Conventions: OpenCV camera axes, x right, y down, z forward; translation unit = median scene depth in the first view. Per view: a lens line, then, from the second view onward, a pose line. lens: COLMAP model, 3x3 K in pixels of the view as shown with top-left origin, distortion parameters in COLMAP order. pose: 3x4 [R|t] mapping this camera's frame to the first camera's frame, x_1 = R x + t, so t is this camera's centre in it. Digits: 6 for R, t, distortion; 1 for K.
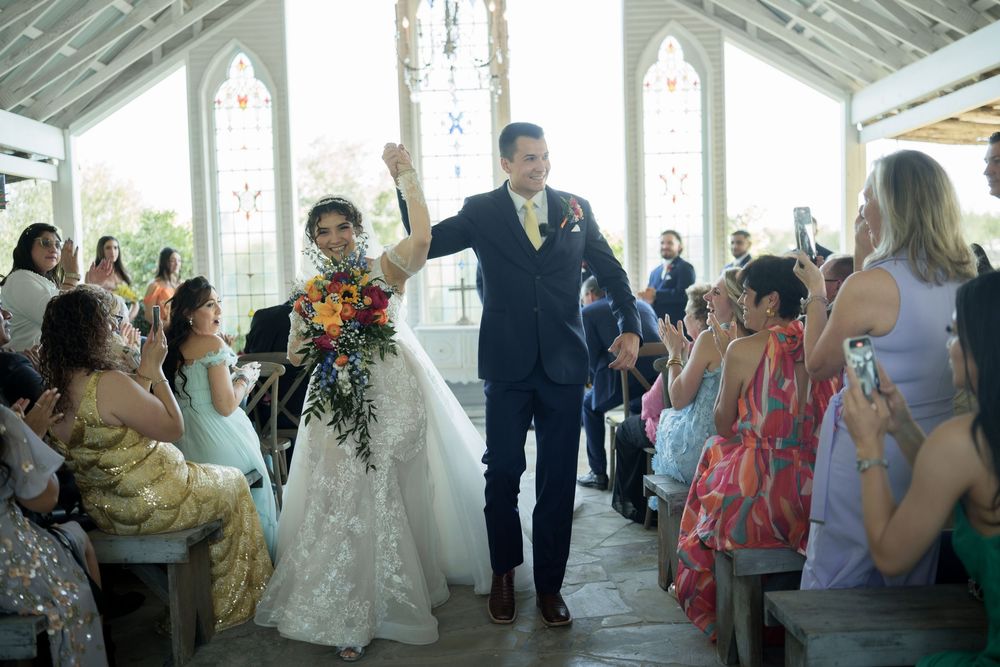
lens RADIAL K [[1022.7, 0, 500.0], [0, 1022.7, 333.5], [0, 0, 1]] dist [-0.065676, 0.204559]
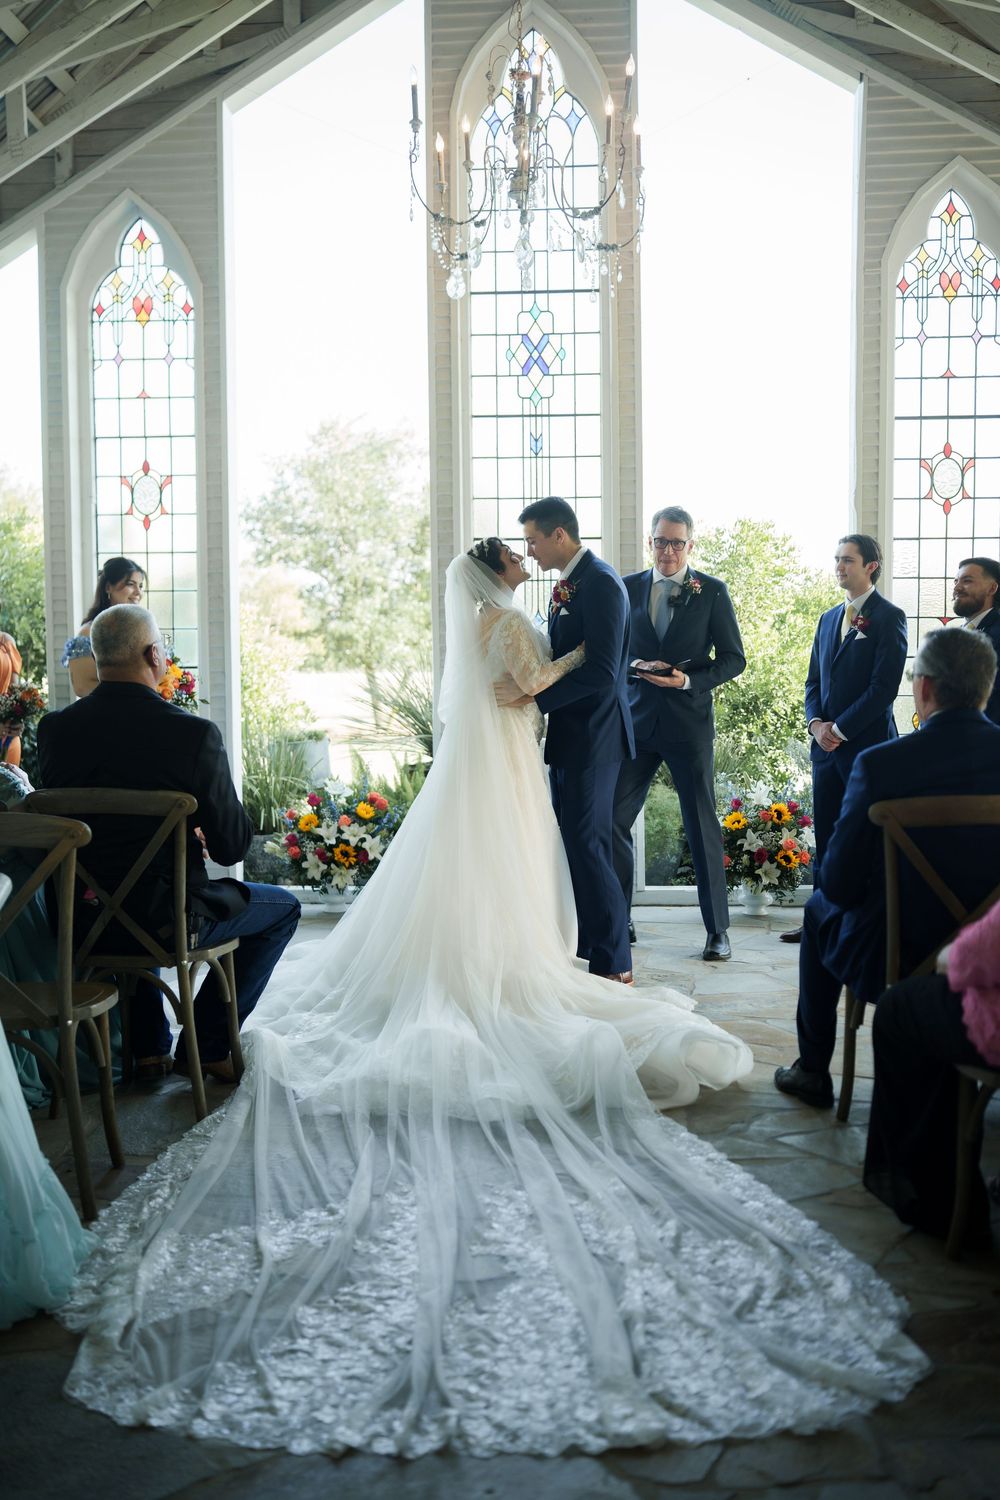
lens RADIAL K [[1576.5, 0, 500.0], [0, 1576.5, 750.0], [0, 0, 1]] dist [-0.065118, 0.229537]
pose [[0.997192, 0.029826, -0.068685, 0.000934], [-0.029584, 0.999552, 0.004547, -0.003380], [0.068790, -0.002502, 0.997628, 0.180423]]
